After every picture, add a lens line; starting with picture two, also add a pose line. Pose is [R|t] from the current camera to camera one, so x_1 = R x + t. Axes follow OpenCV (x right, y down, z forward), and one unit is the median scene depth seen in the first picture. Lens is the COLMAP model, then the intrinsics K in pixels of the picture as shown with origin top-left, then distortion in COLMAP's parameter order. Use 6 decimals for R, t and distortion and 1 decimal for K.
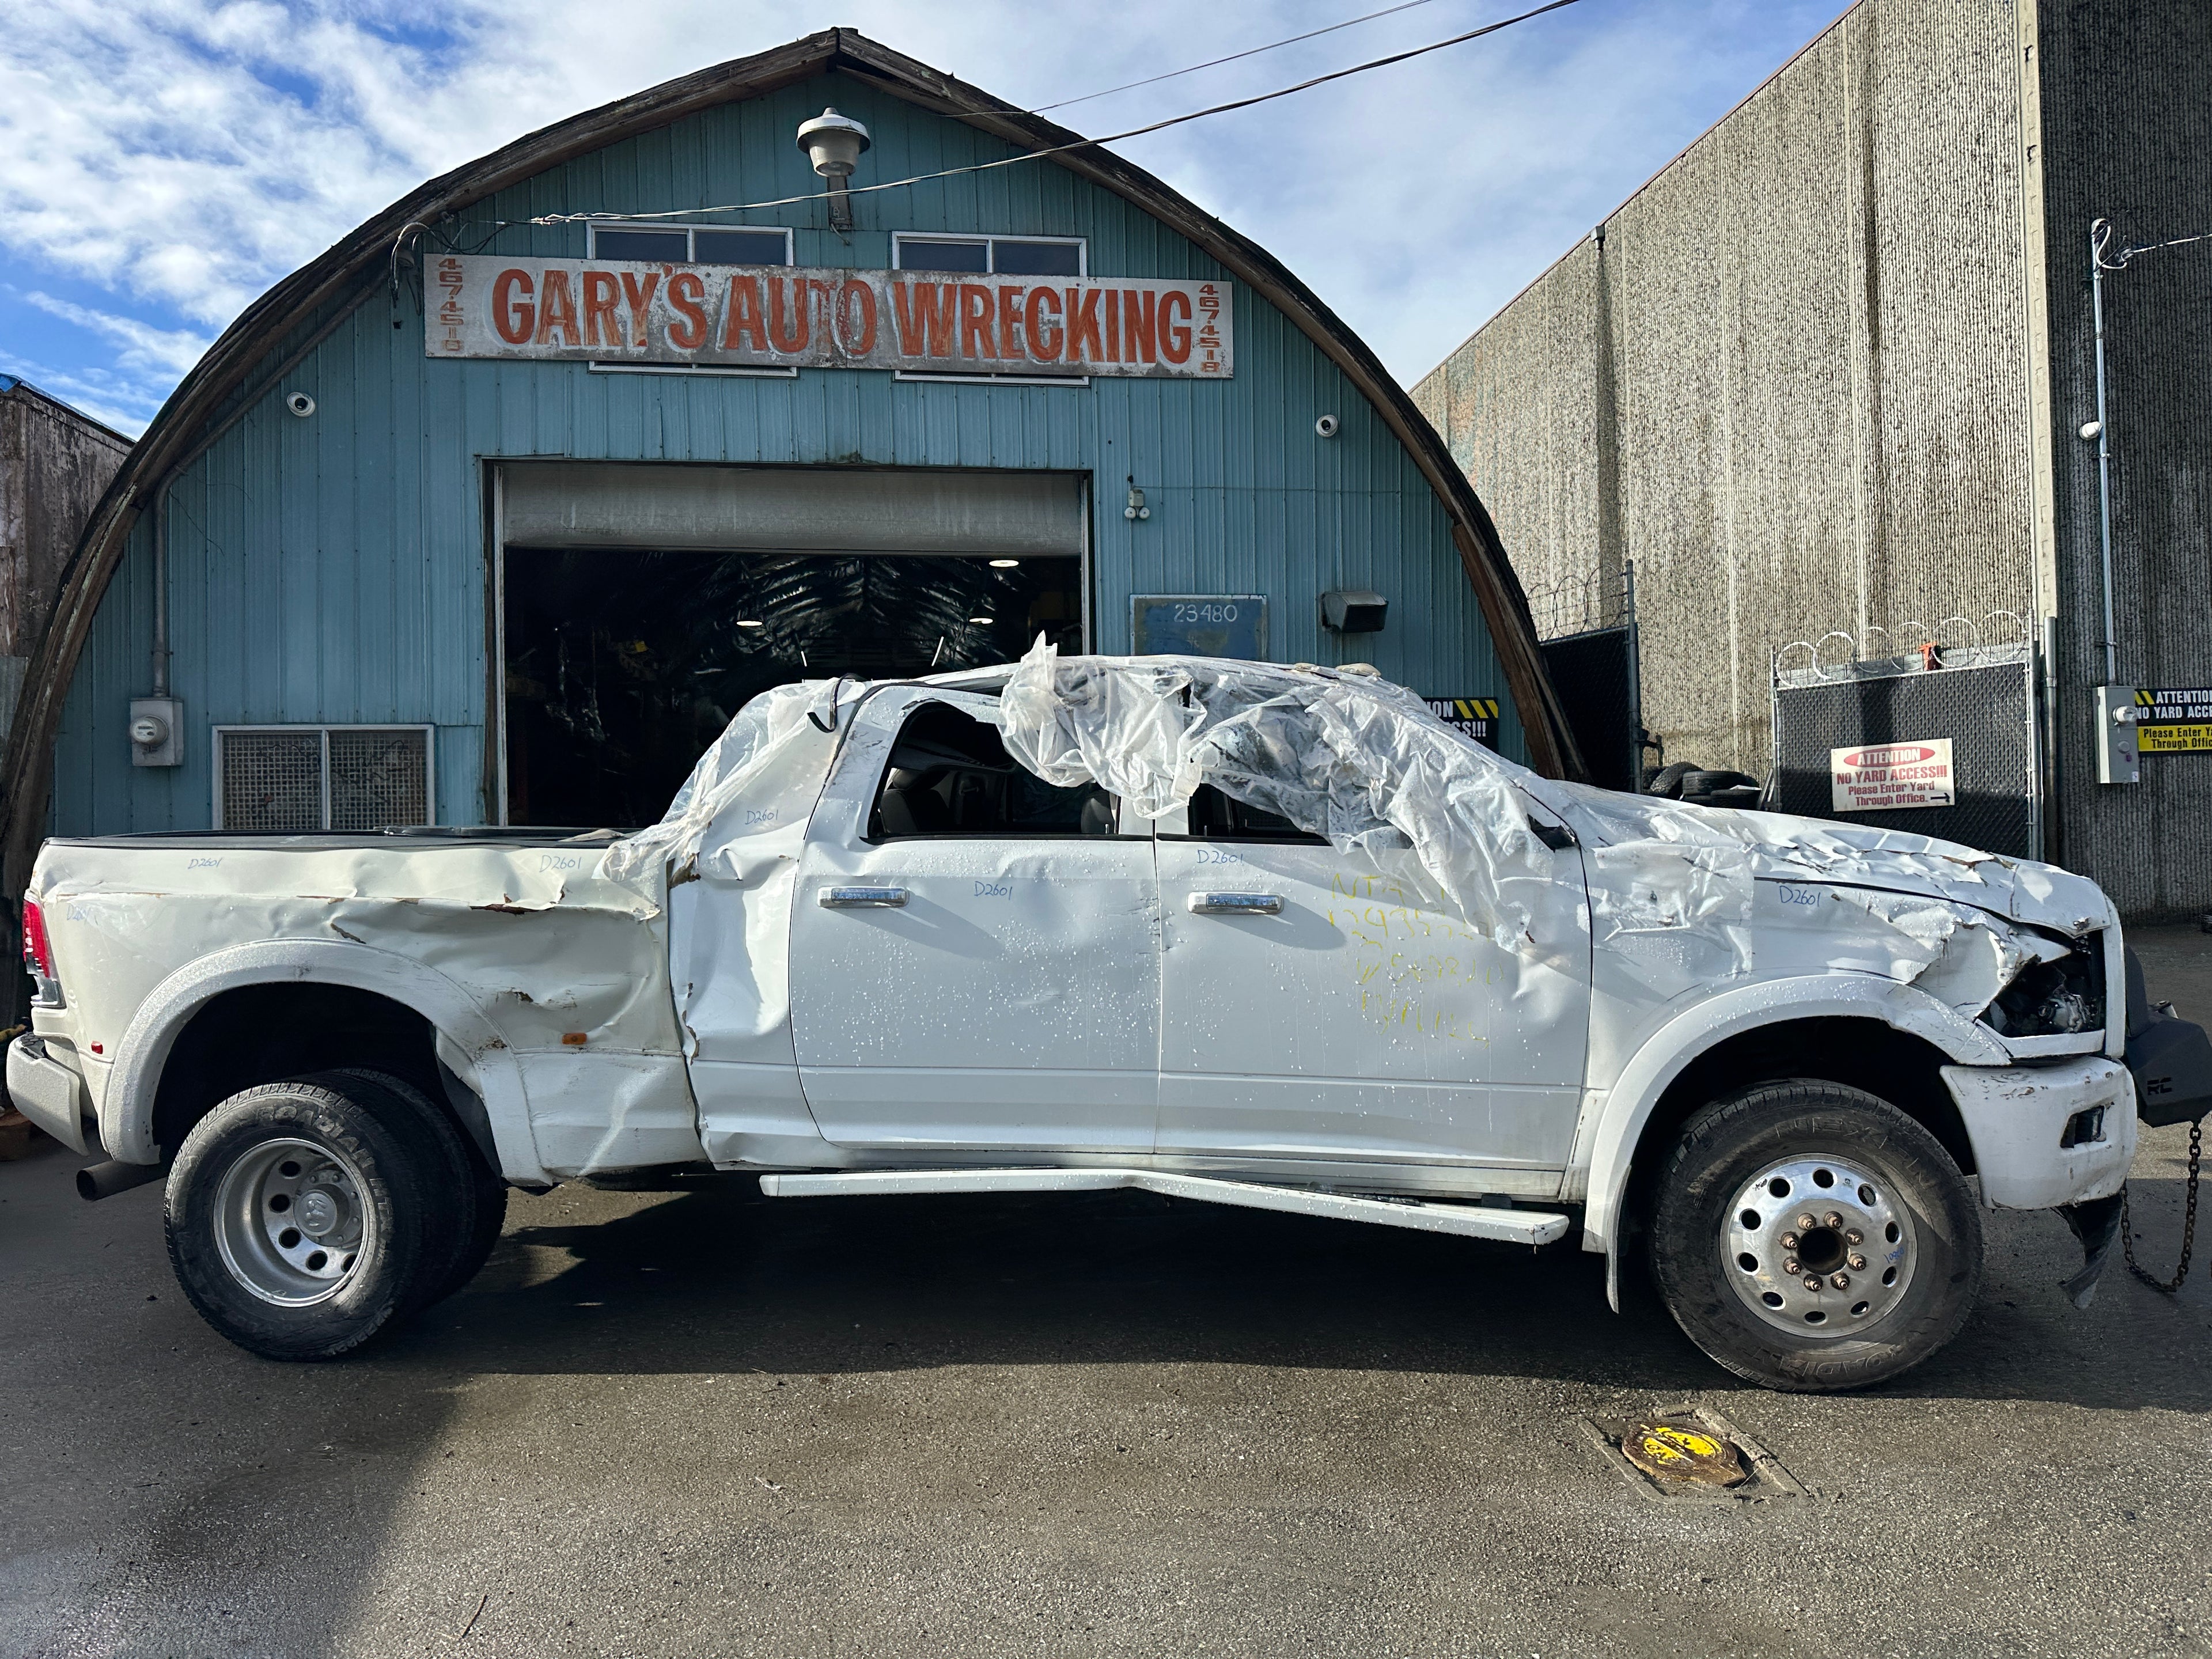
lens RADIAL K [[1552.3, 0, 1107.4], [0, 1552.3, 844.7], [0, 0, 1]] dist [0.054261, -0.057358]
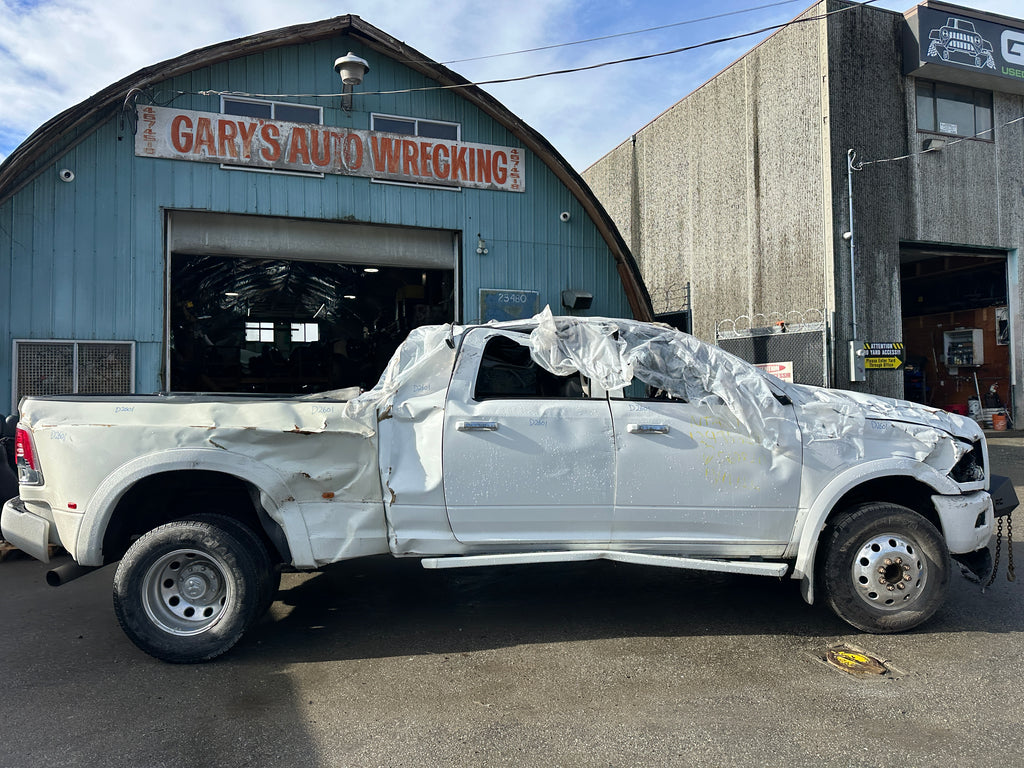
lens RADIAL K [[718.6, 0, 515.2], [0, 718.6, 391.5], [0, 0, 1]] dist [0.054261, -0.057358]
pose [[0.980192, 0.008851, 0.197852, -0.138615], [-0.005212, 0.999808, -0.018910, 0.001979], [-0.197981, 0.017504, 0.980050, 0.008865]]
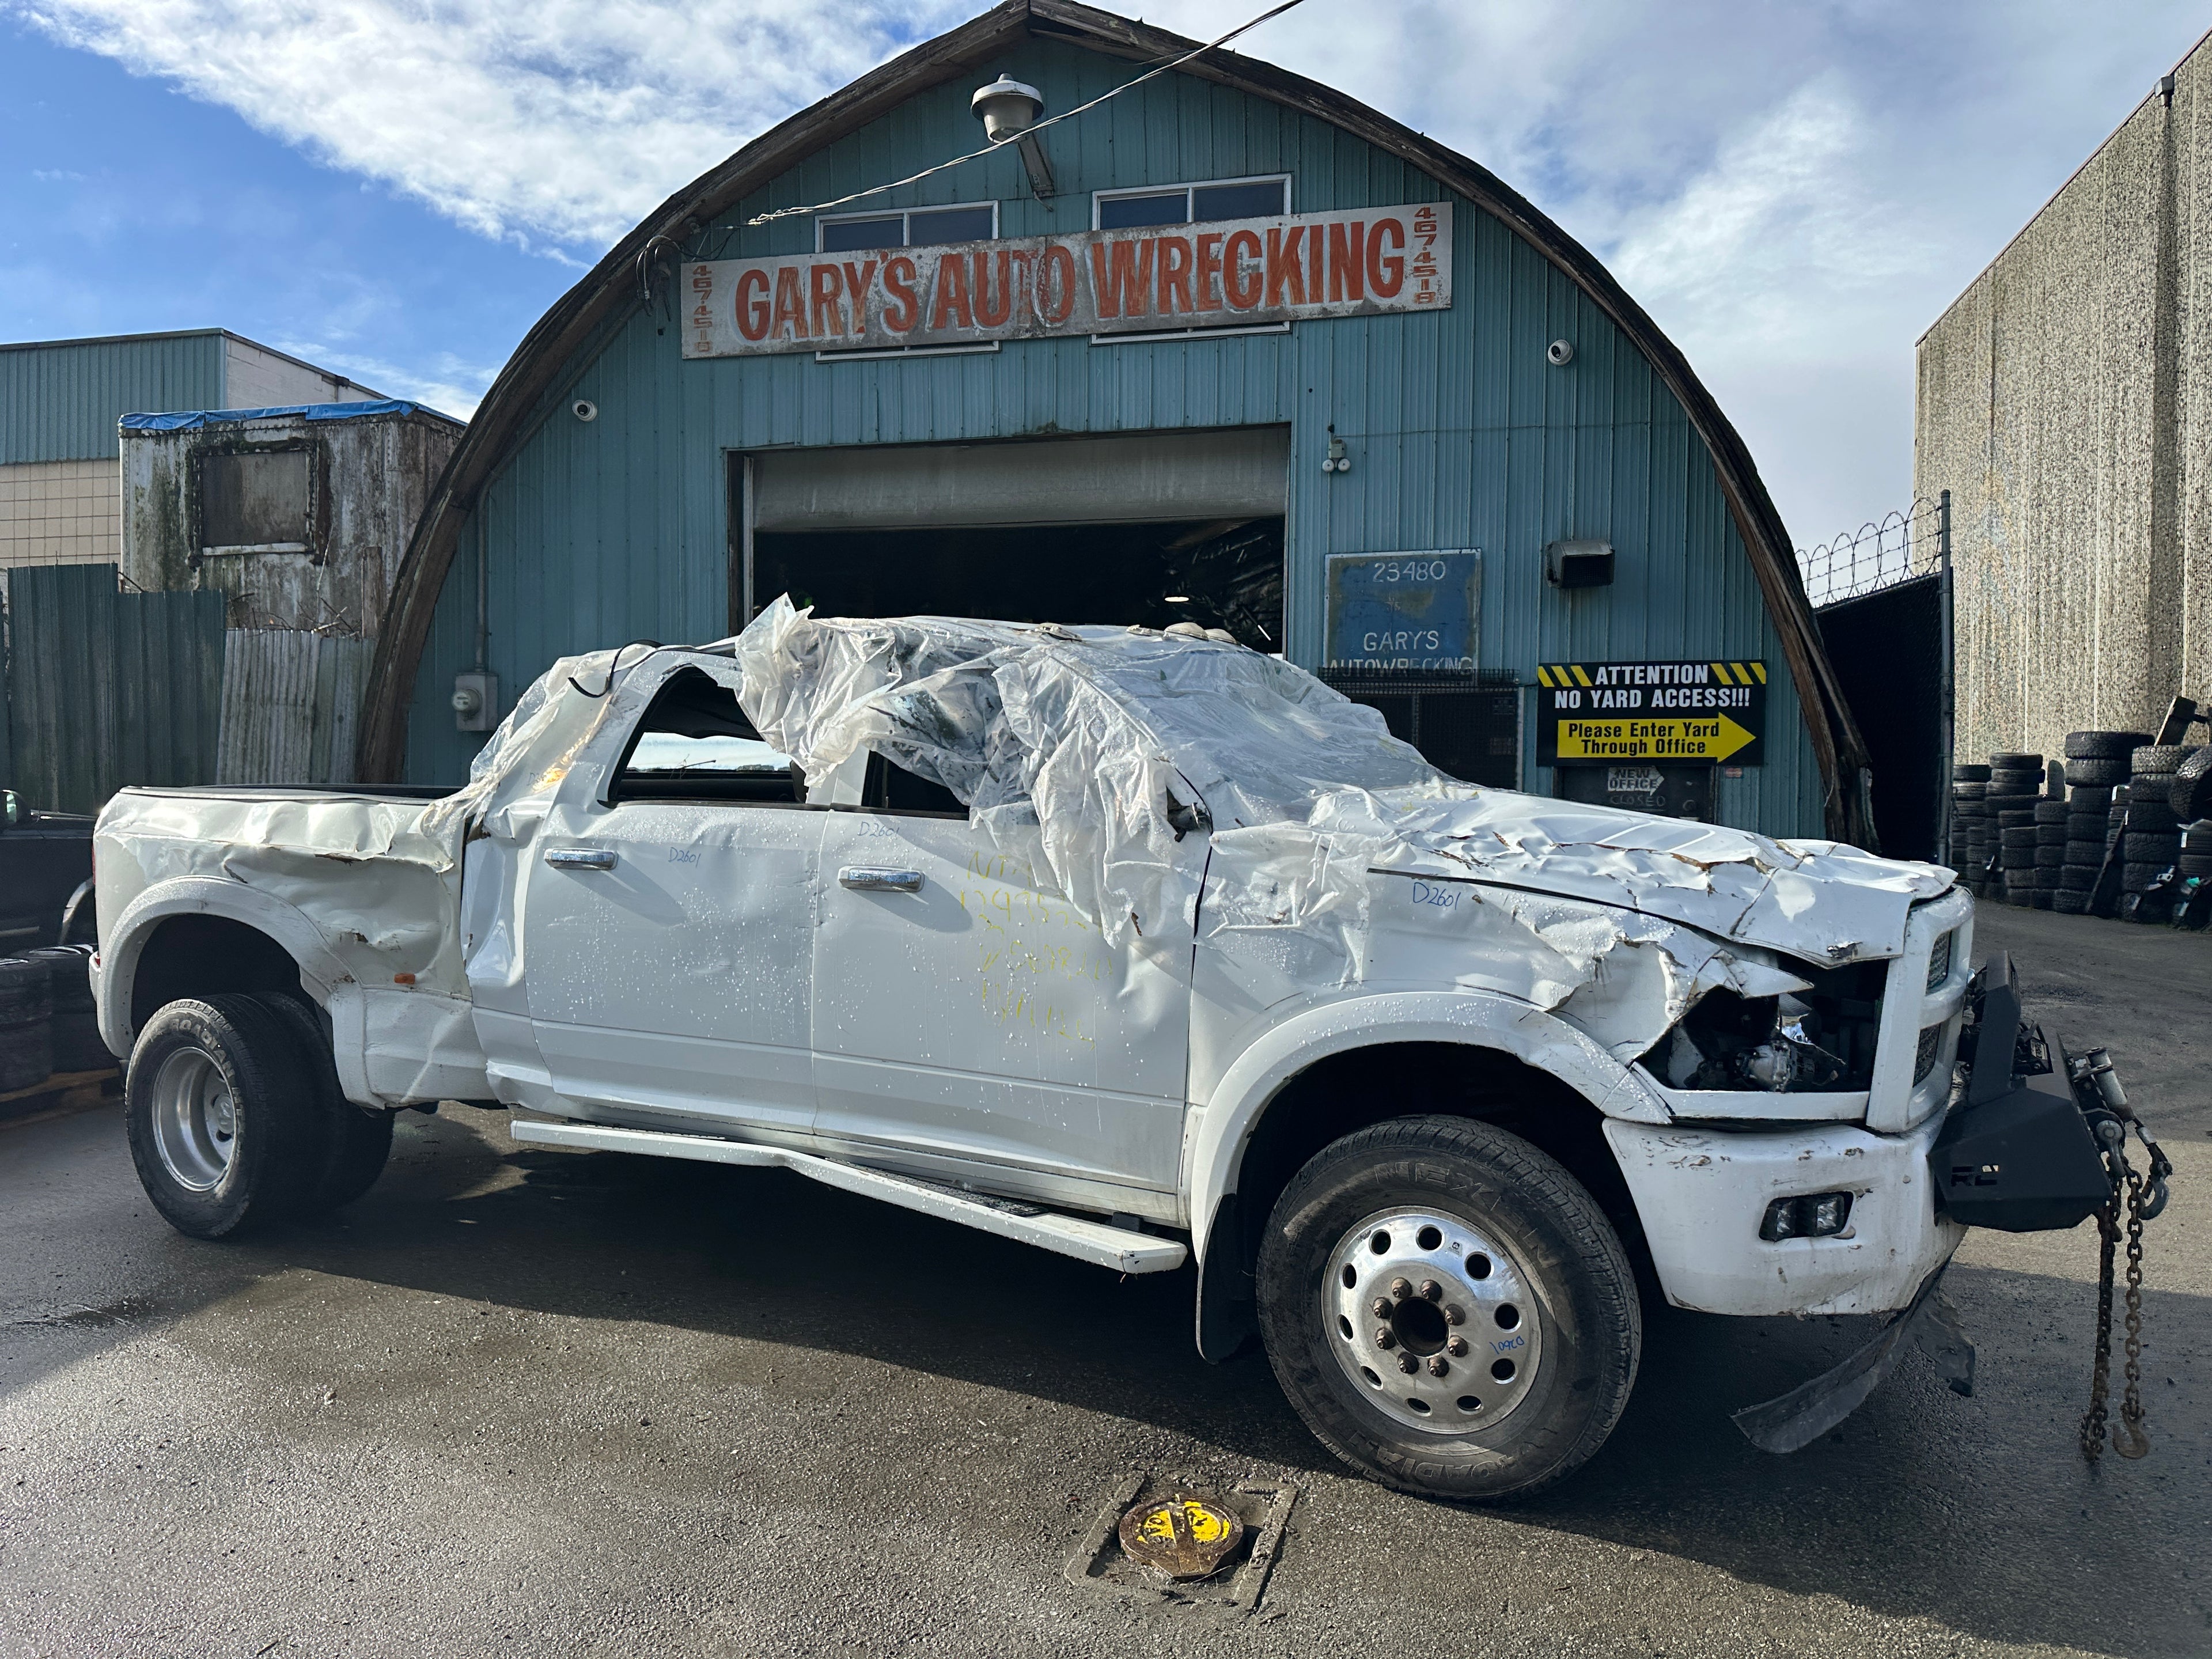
lens RADIAL K [[1555.2, 0, 1099.1], [0, 1555.2, 865.1], [0, 0, 1]] dist [0.051663, -0.060723]
pose [[0.930357, 0.036989, -0.364784, 0.245453], [-0.025938, 0.999045, 0.035150, -0.003224], [0.365736, -0.023240, 0.930428, 0.074581]]
